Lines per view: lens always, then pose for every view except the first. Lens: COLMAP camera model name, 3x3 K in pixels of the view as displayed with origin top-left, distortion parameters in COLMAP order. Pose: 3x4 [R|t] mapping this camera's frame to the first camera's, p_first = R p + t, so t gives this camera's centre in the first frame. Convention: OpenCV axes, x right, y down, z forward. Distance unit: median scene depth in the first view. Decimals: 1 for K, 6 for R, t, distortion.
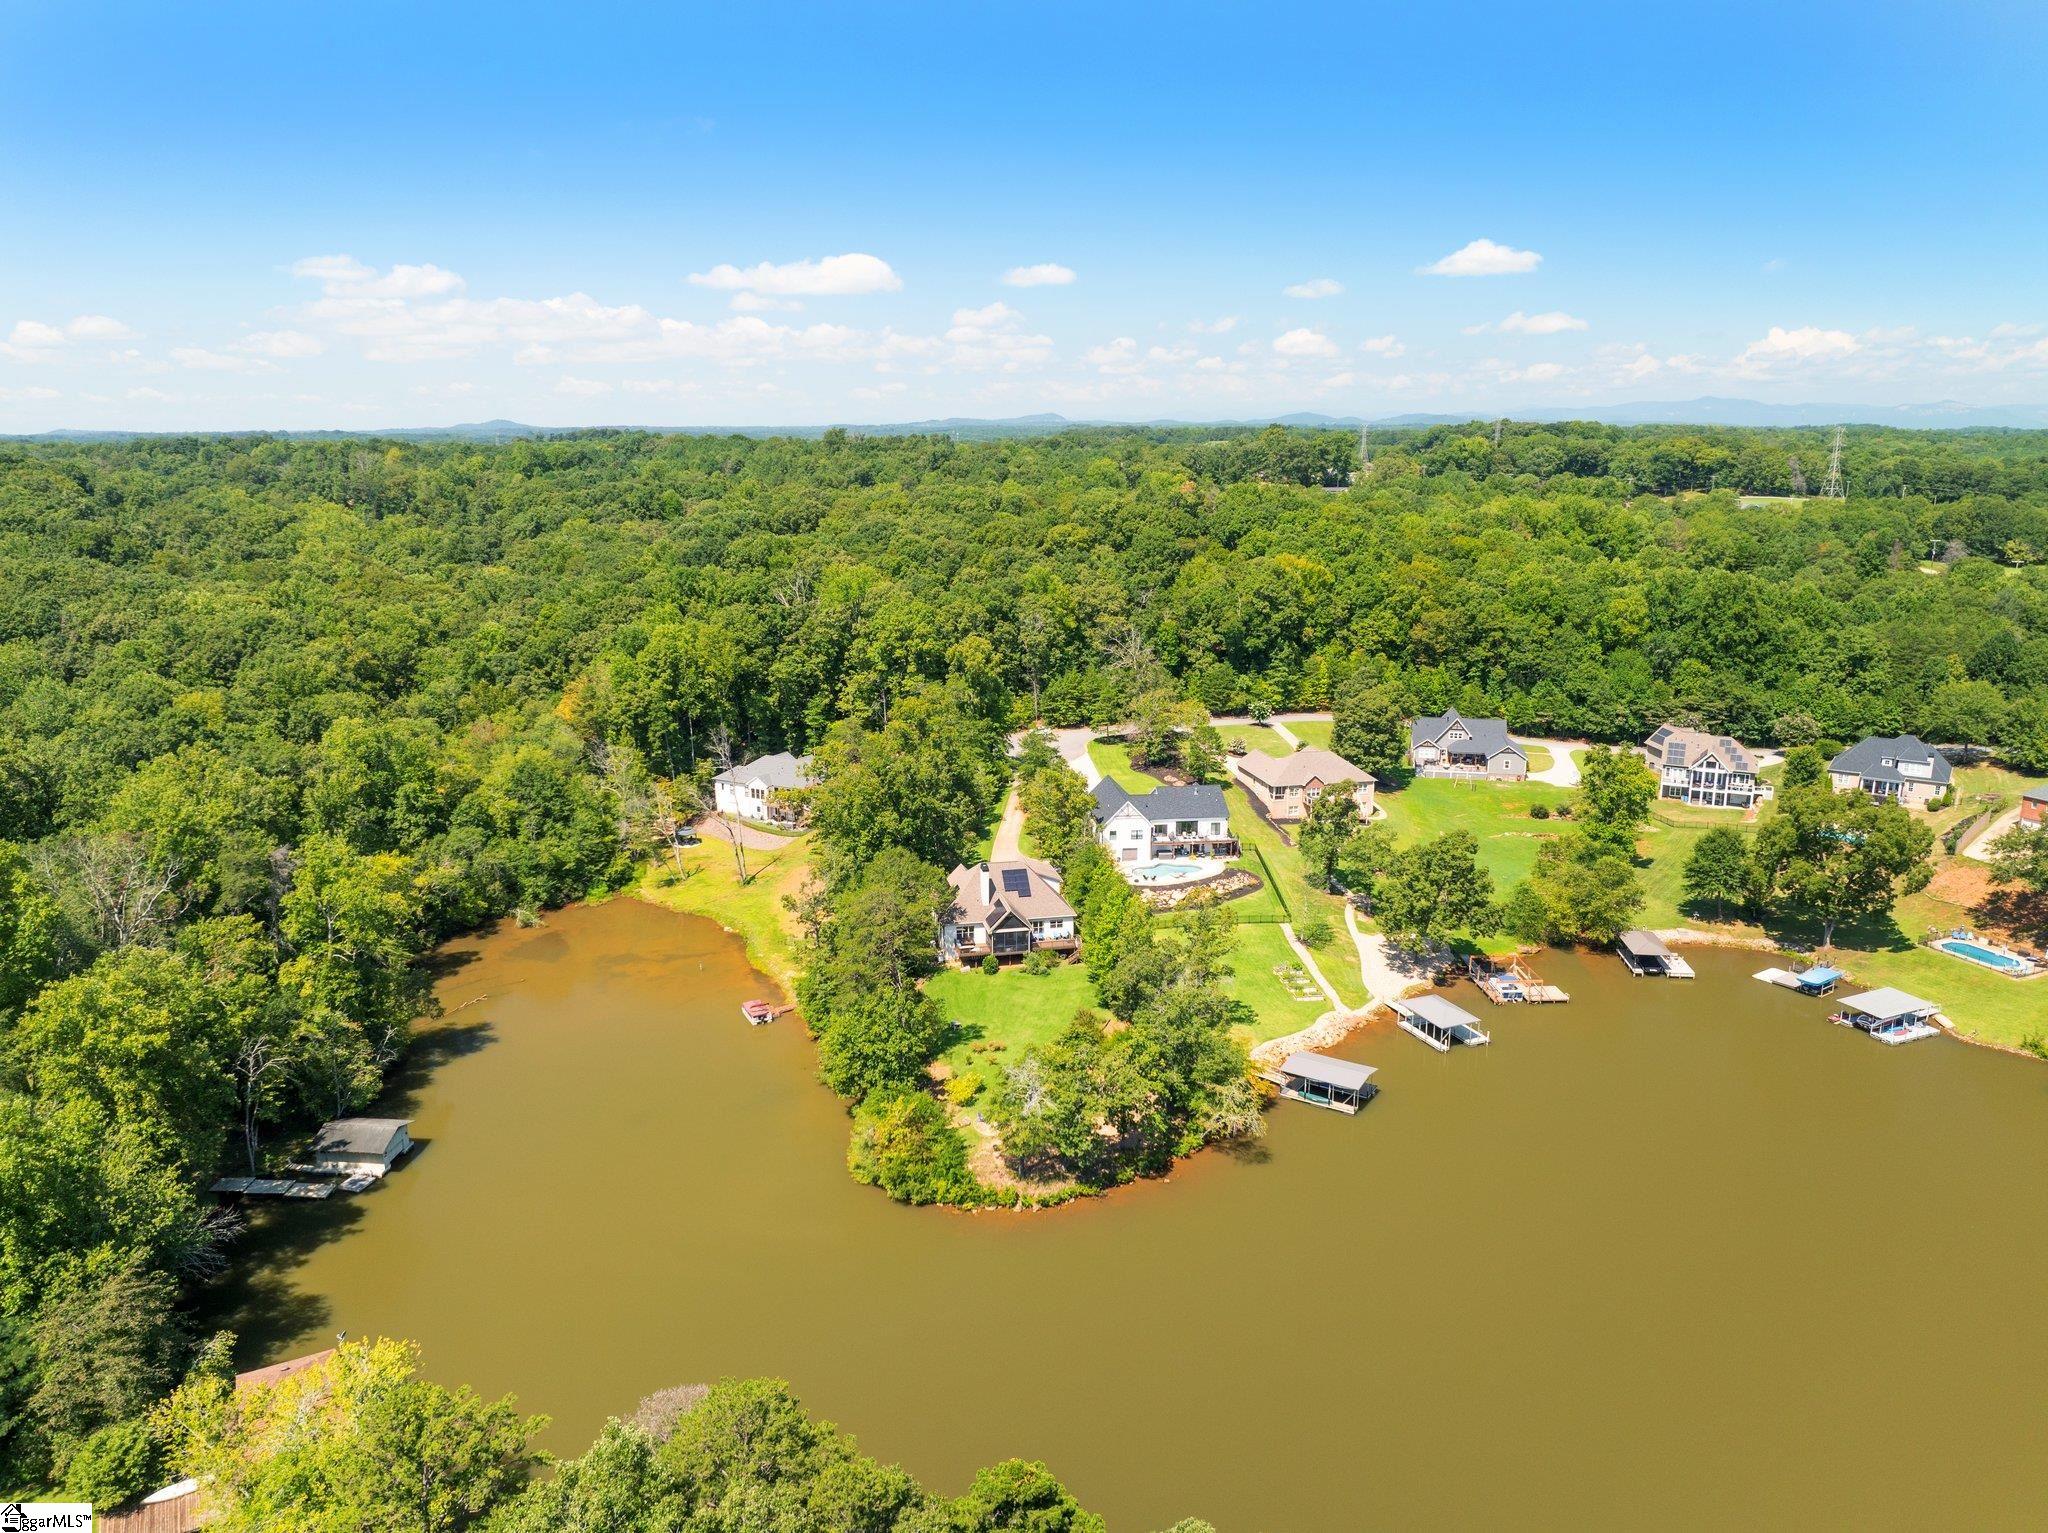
lens RADIAL K [[1443.4, 0, 1016.8], [0, 1443.4, 752.5], [0, 0, 1]] dist [-0.046790, 0.014495]
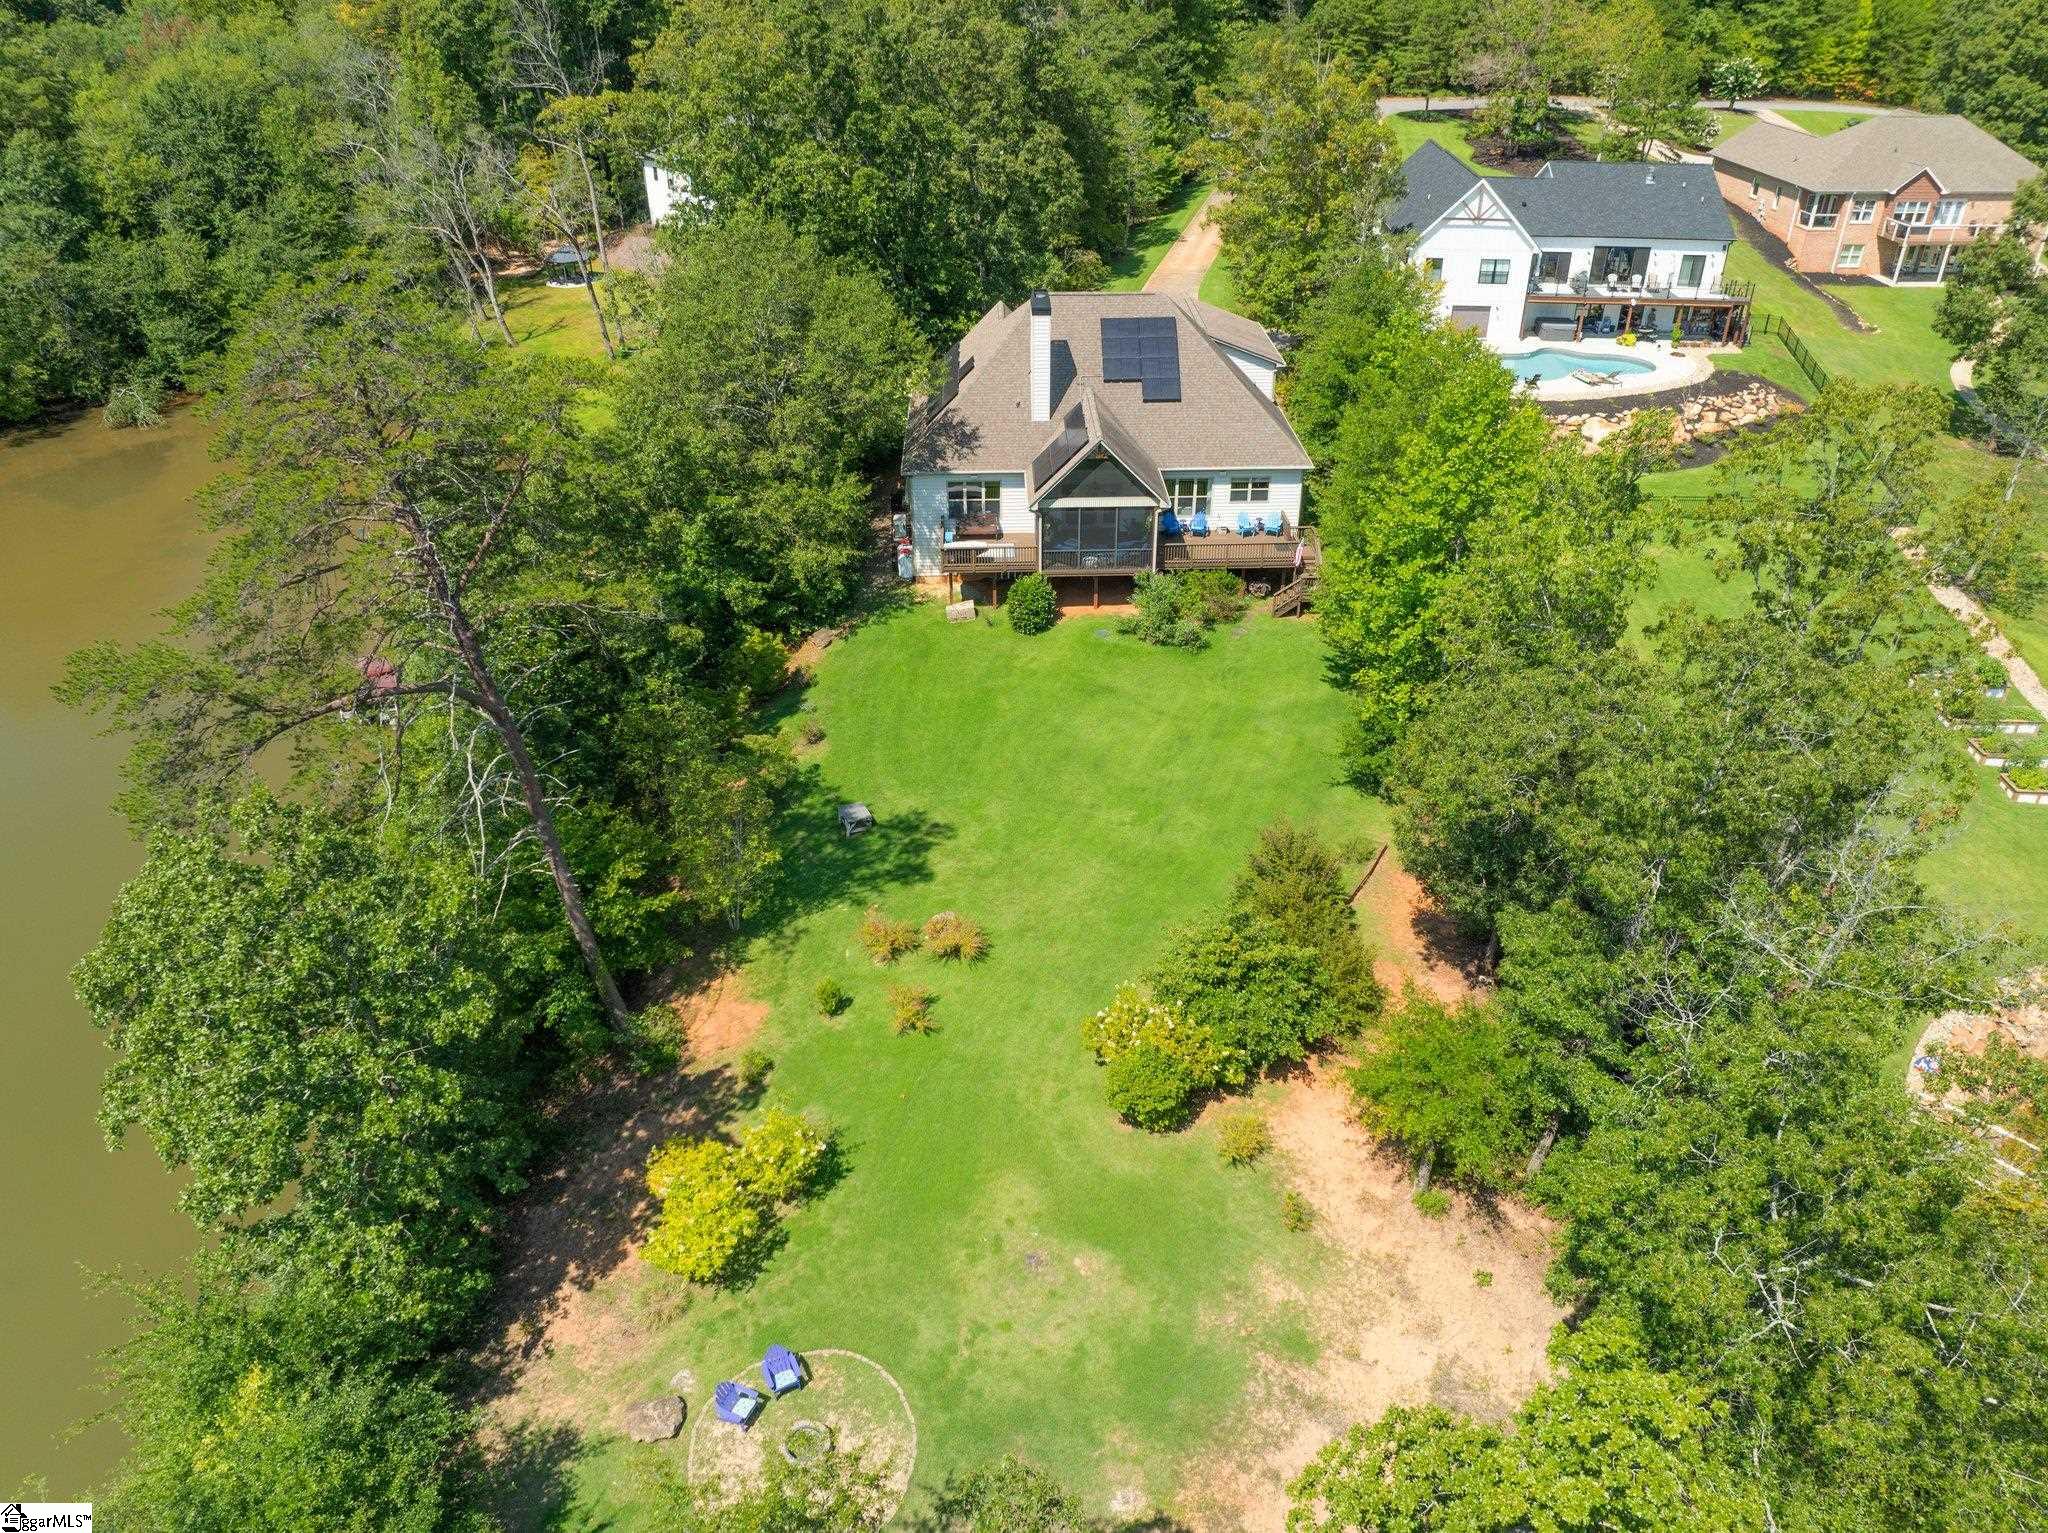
lens RADIAL K [[1443.4, 0, 1021.3], [0, 1443.4, 762.7], [0, 0, 1]] dist [-0.046790, 0.014495]
pose [[0.983830, 0.092068, -0.153628, 0.027543], [-0.037782, 0.945144, 0.324462, 0.061390], [0.175073, -0.313411, 0.933340, 0.558471]]
